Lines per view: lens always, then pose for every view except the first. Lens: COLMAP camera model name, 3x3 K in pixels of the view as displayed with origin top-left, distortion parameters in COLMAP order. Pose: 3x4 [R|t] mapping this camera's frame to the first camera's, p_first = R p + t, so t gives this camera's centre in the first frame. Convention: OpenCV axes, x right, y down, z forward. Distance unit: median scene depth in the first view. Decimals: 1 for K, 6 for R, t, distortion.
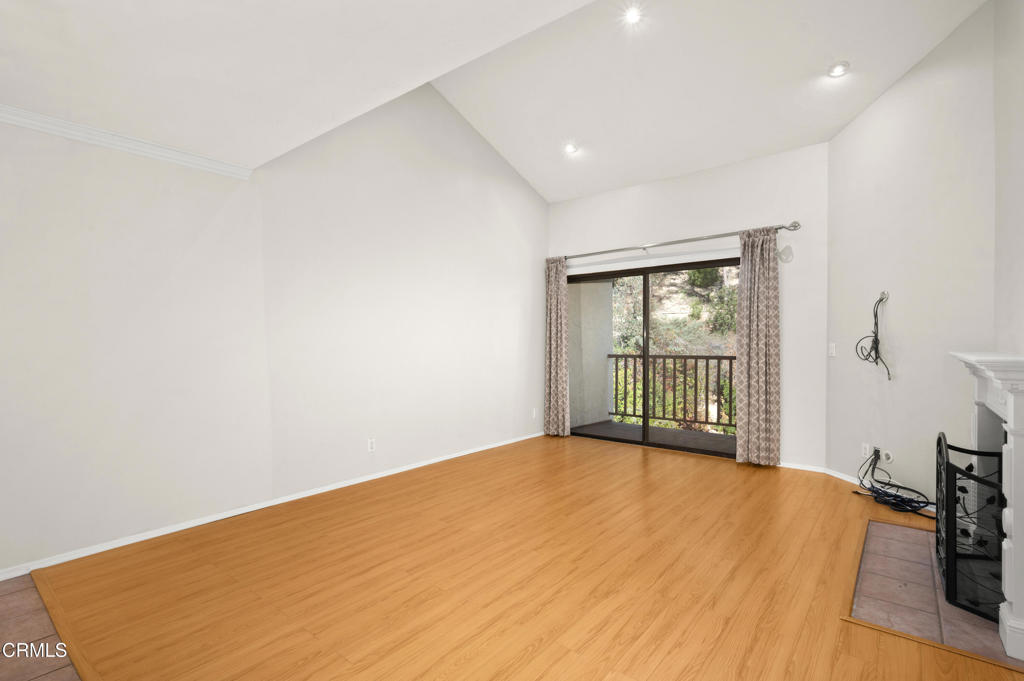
lens RADIAL K [[479.2, 0, 514.3], [0, 479.2, 339.0], [0, 0, 1]] dist [0.005552, 0.000379]
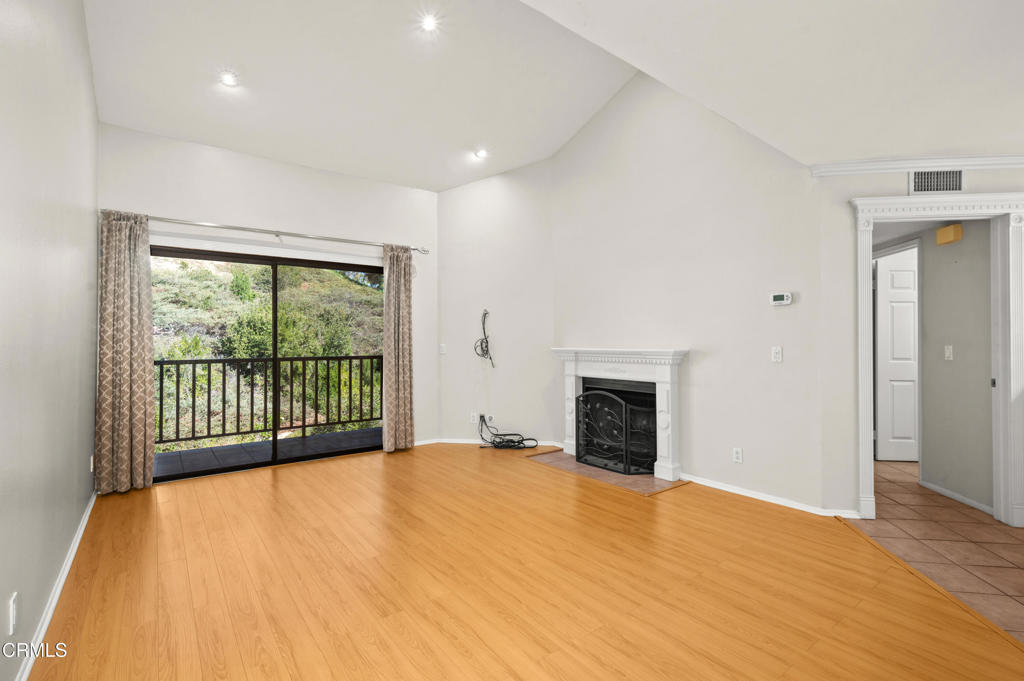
lens RADIAL K [[479.2, 0, 508.8], [0, 479.2, 338.5], [0, 0, 1]] dist [0.005552, 0.000379]
pose [[0.257746, 0.009445, 0.966167, -0.452807], [-0.004145, 0.999954, -0.008669, 0.003597], [-0.966204, -0.001771, 0.257773, 0.372286]]
